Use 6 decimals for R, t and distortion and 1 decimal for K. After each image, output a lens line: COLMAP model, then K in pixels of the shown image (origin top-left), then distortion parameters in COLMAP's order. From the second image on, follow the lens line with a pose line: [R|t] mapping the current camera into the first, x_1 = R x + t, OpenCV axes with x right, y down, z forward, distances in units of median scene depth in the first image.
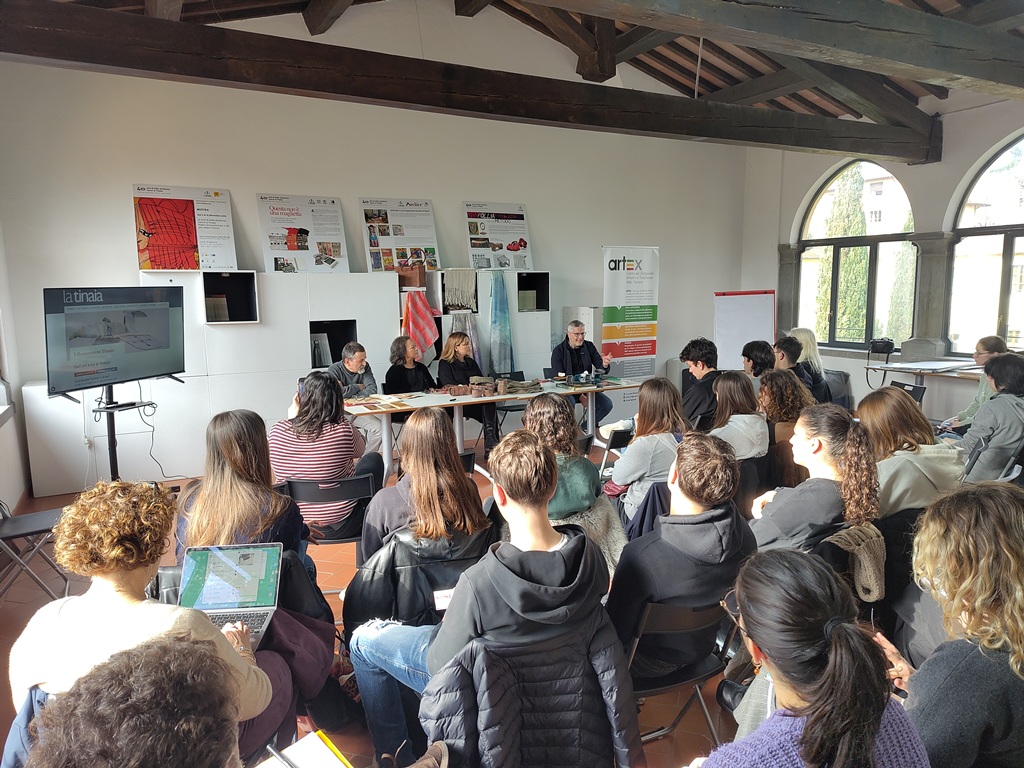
lens RADIAL K [[697.1, 0, 512.0], [0, 697.1, 384.0], [0, 0, 1]] dist [0.039370, -0.056939]
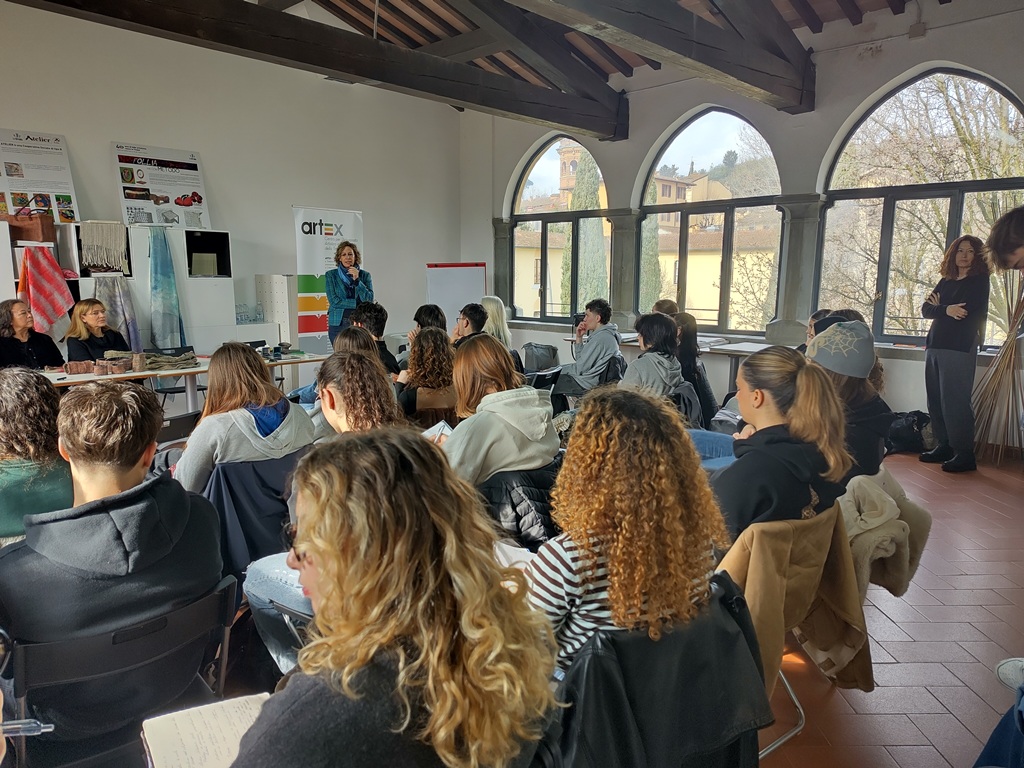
lens RADIAL K [[697.1, 0, 512.0], [0, 697.1, 384.0], [0, 0, 1]] dist [0.039370, -0.056939]
pose [[0.950469, -0.027814, 0.309571, 0.115895], [0.022904, 0.999548, 0.019483, 0.019011], [-0.309973, -0.011427, 0.950677, 0.065752]]
